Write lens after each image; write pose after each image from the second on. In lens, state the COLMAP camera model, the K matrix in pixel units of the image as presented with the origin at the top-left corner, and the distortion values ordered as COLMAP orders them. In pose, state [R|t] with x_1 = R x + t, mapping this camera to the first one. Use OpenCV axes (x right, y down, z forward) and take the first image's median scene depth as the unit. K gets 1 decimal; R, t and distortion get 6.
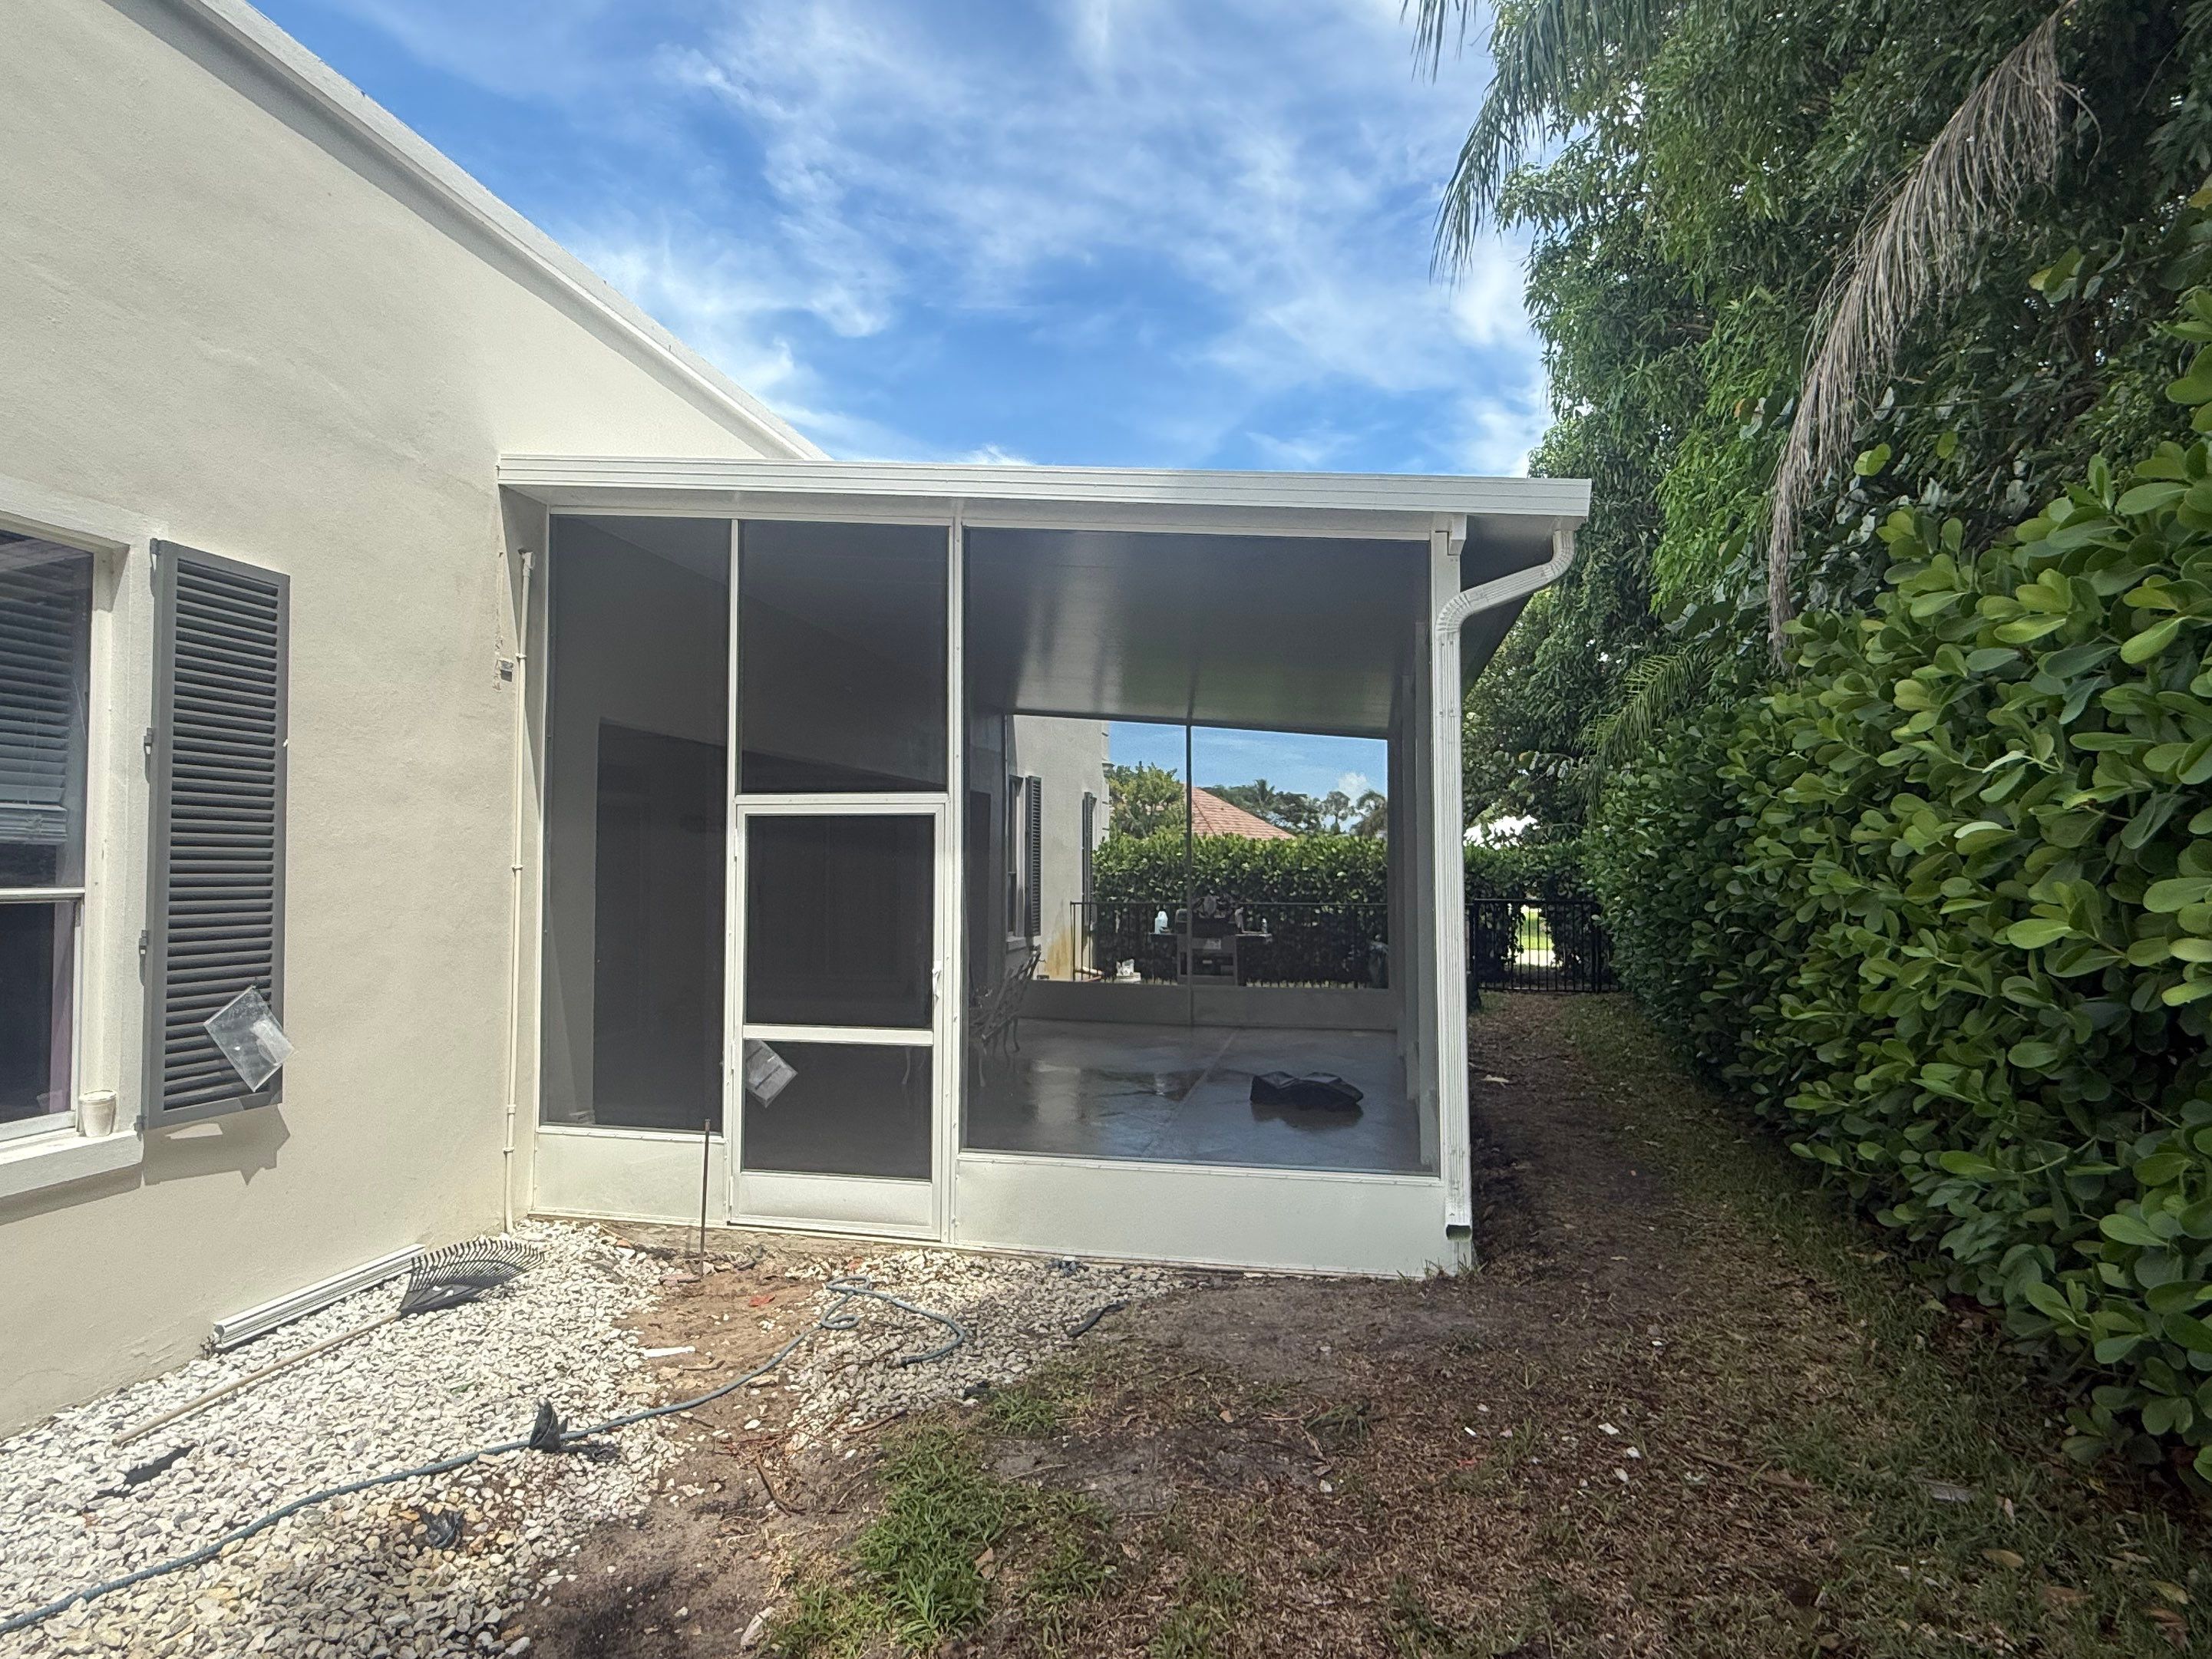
lens RADIAL K [[1223.2, 0, 1062.3], [0, 1223.2, 824.7], [0, 0, 1]] dist [-0.001706, 0.001445]
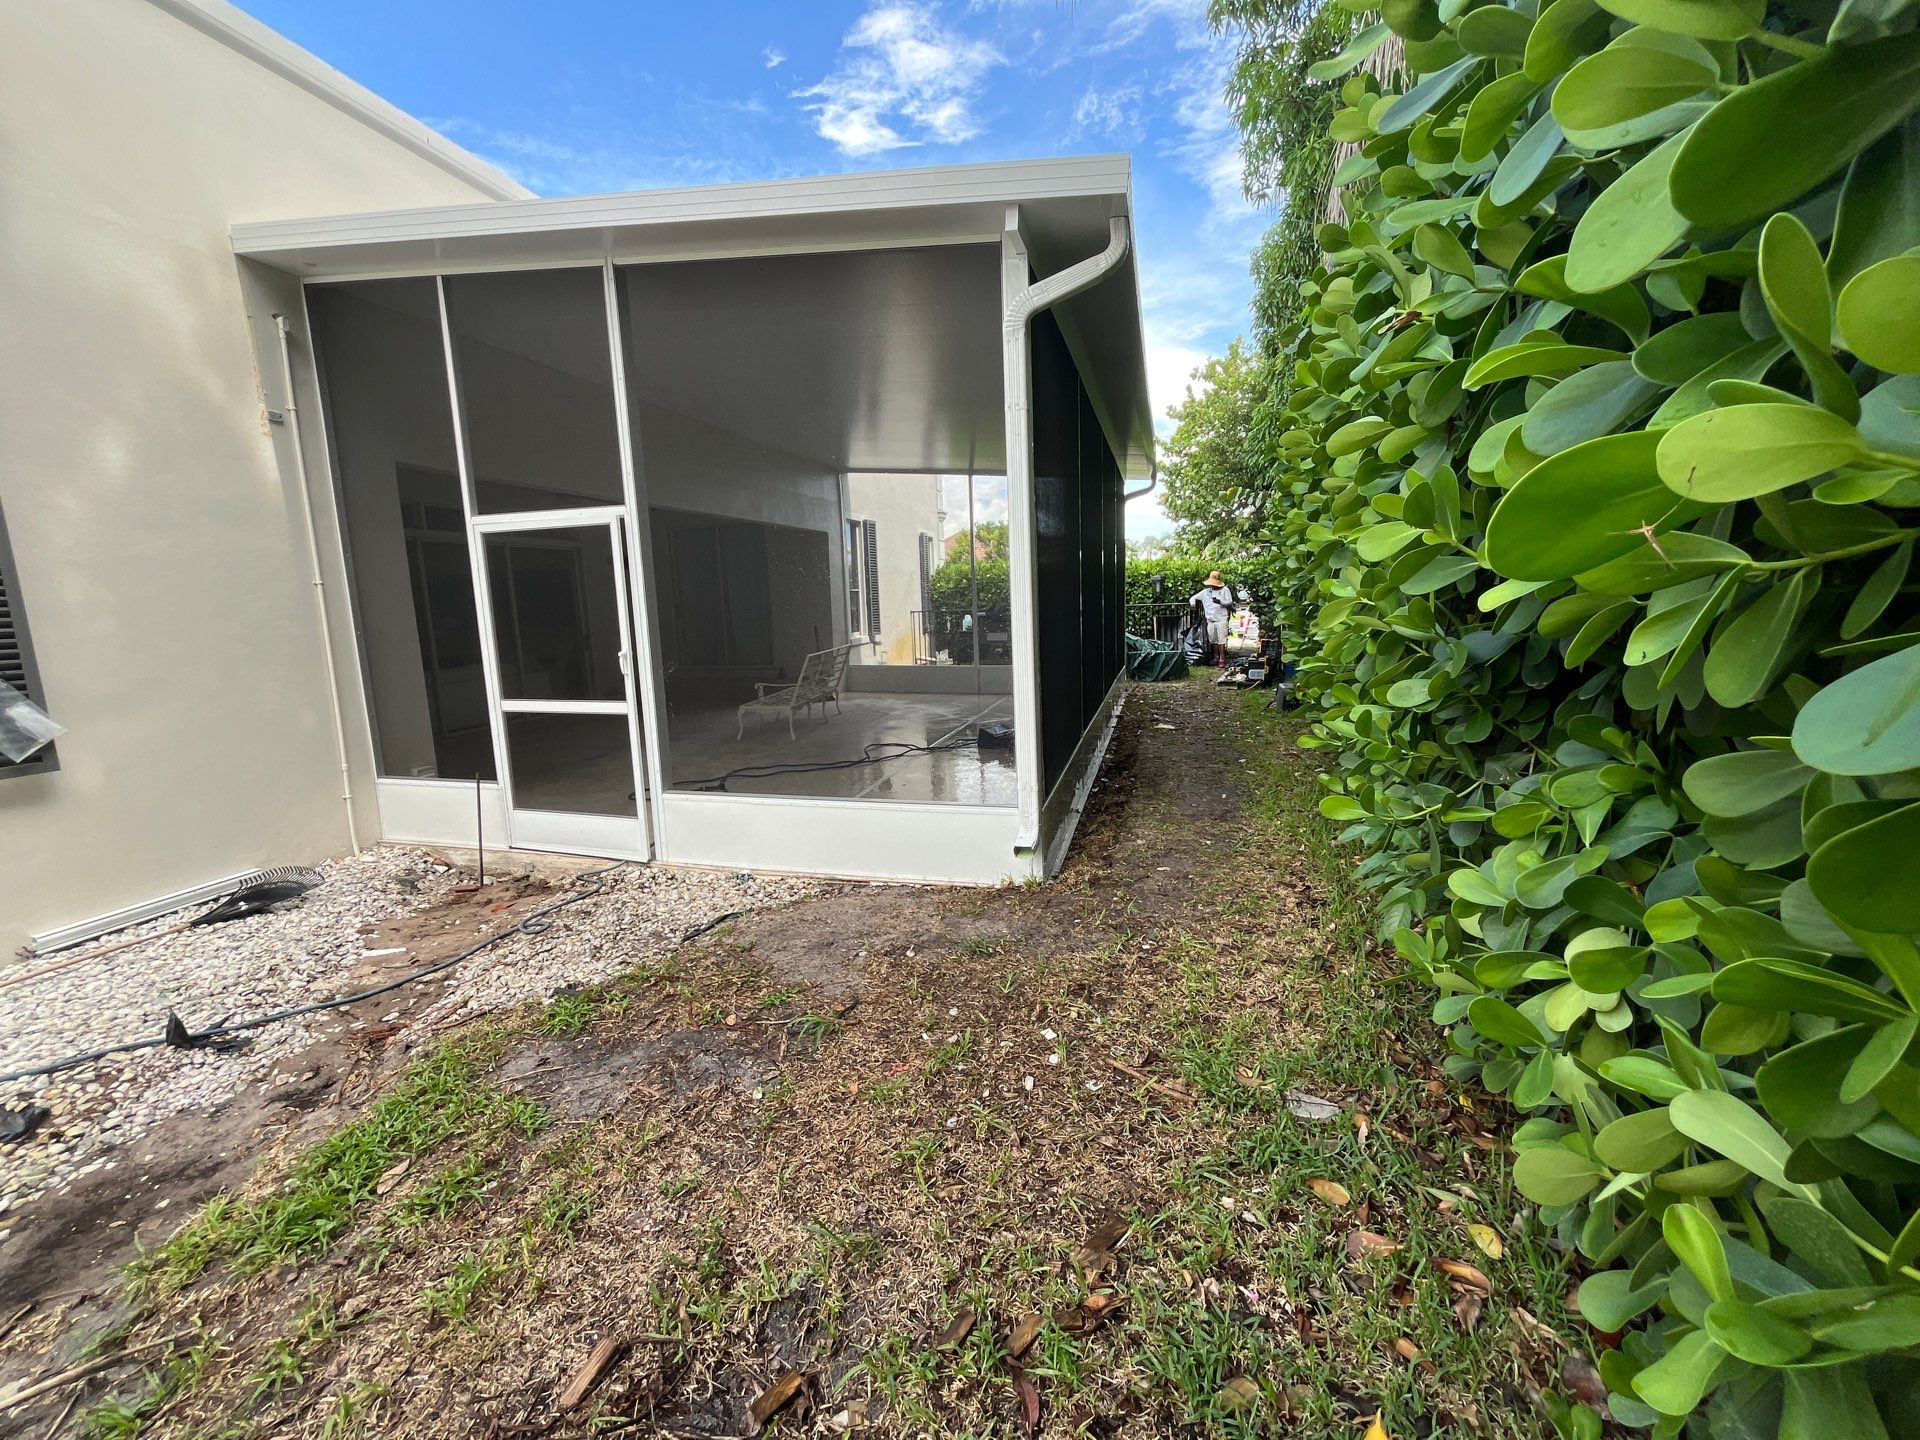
lens RADIAL K [[772.2, 0, 953.4], [0, 772.2, 719.8], [0, 0, 1]] dist [-0.004657, 0.000410]
pose [[0.997853, -0.024540, -0.060716, 0.283264], [0.035605, 0.981429, 0.188494, 0.051743], [0.054963, -0.190251, 0.980196, 0.245461]]
